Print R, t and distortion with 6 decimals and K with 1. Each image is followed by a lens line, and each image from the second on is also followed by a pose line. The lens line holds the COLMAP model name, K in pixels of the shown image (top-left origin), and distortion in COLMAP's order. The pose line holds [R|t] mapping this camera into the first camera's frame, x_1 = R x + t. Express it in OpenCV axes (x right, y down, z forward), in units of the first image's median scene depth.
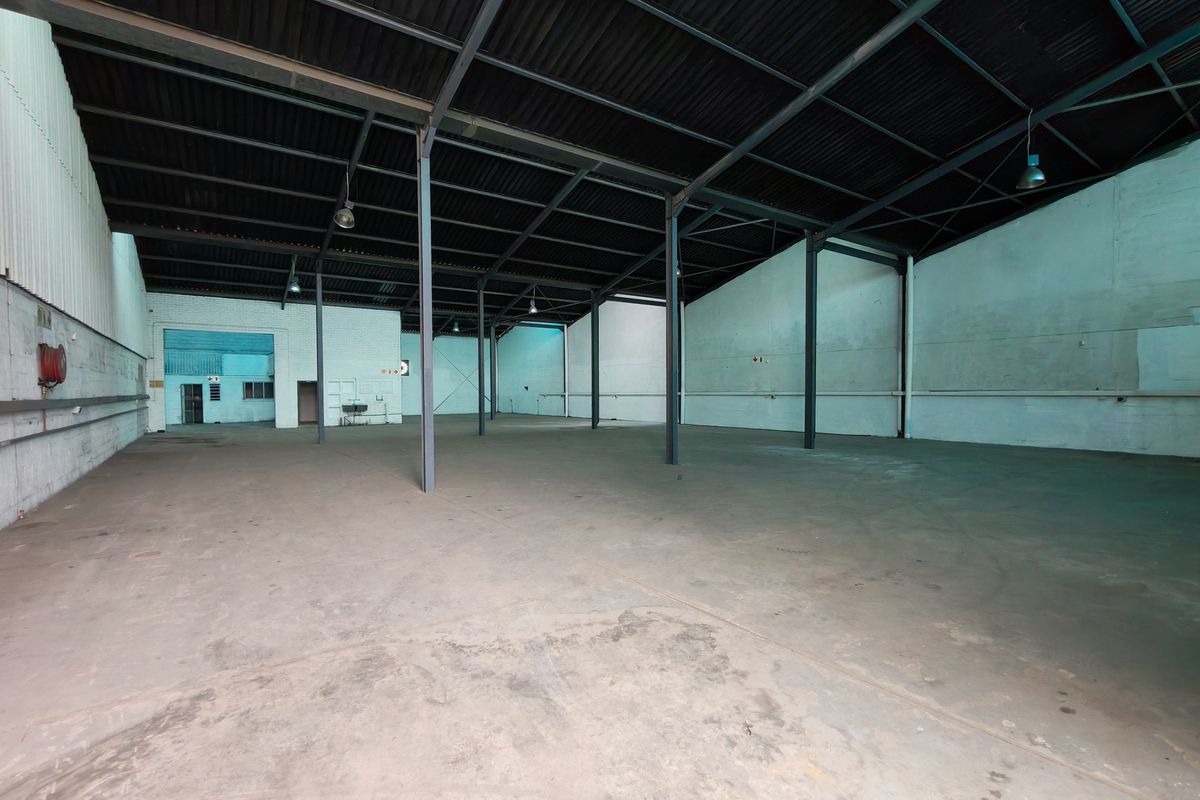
lens RADIAL K [[549.7, 0, 596.1], [0, 549.7, 401.8], [0, 0, 1]] dist [0.002907, -0.000186]
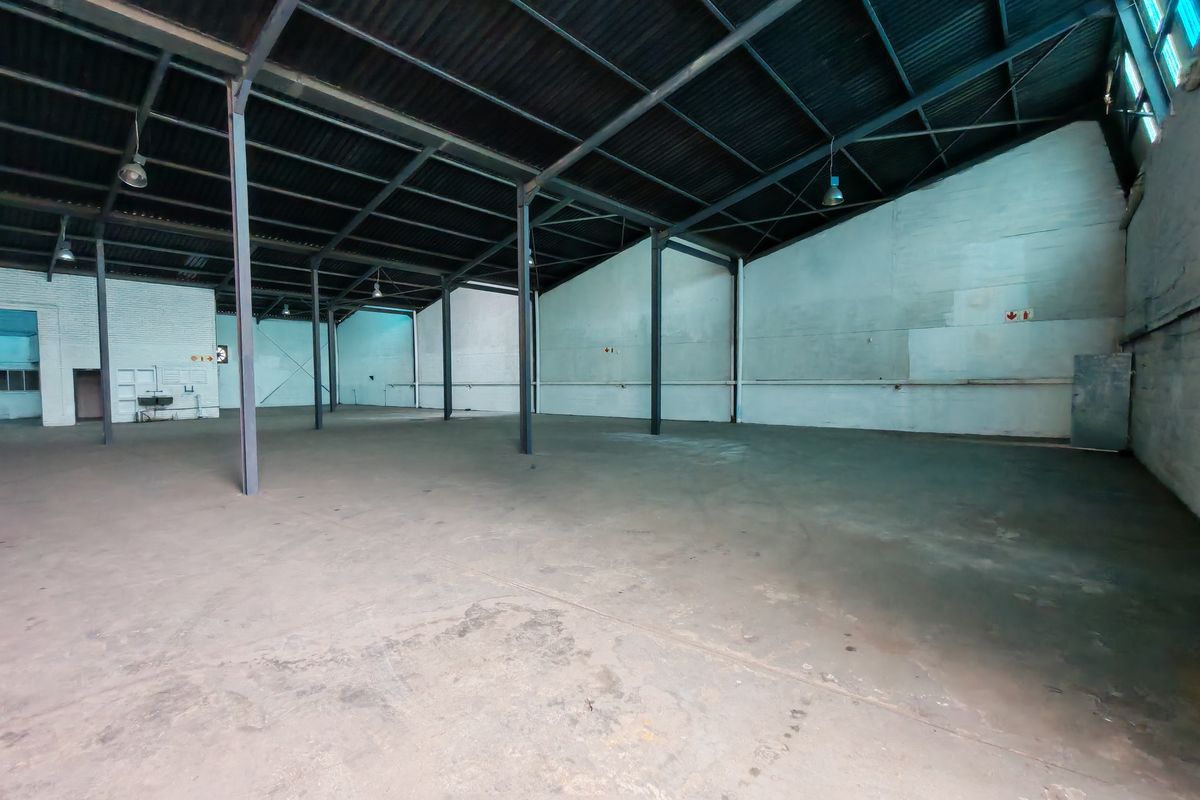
lens RADIAL K [[549.7, 0, 596.1], [0, 549.7, 401.8], [0, 0, 1]] dist [0.002907, -0.000186]
pose [[0.966890, -0.010753, 0.254967, 0.011238], [0.005952, 0.999790, 0.019595, 0.000346], [-0.255124, -0.017429, 0.966751, 0.000811]]
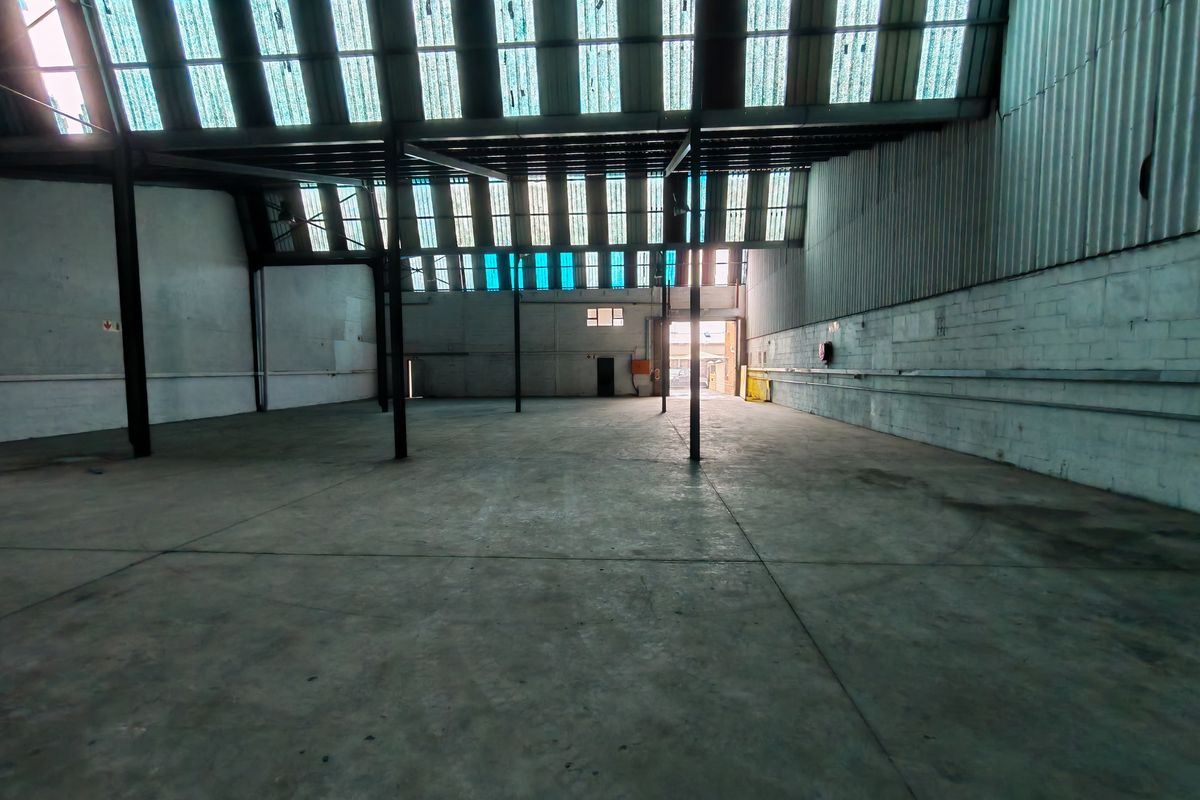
lens RADIAL K [[549.7, 0, 596.1], [0, 549.7, 401.8], [0, 0, 1]] dist [0.002907, -0.000186]
pose [[-0.769718, -0.026263, 0.637844, -2.214601], [0.026971, 0.996923, 0.073595, -0.061931], [-0.637814, 0.073851, -0.766641, 4.135800]]
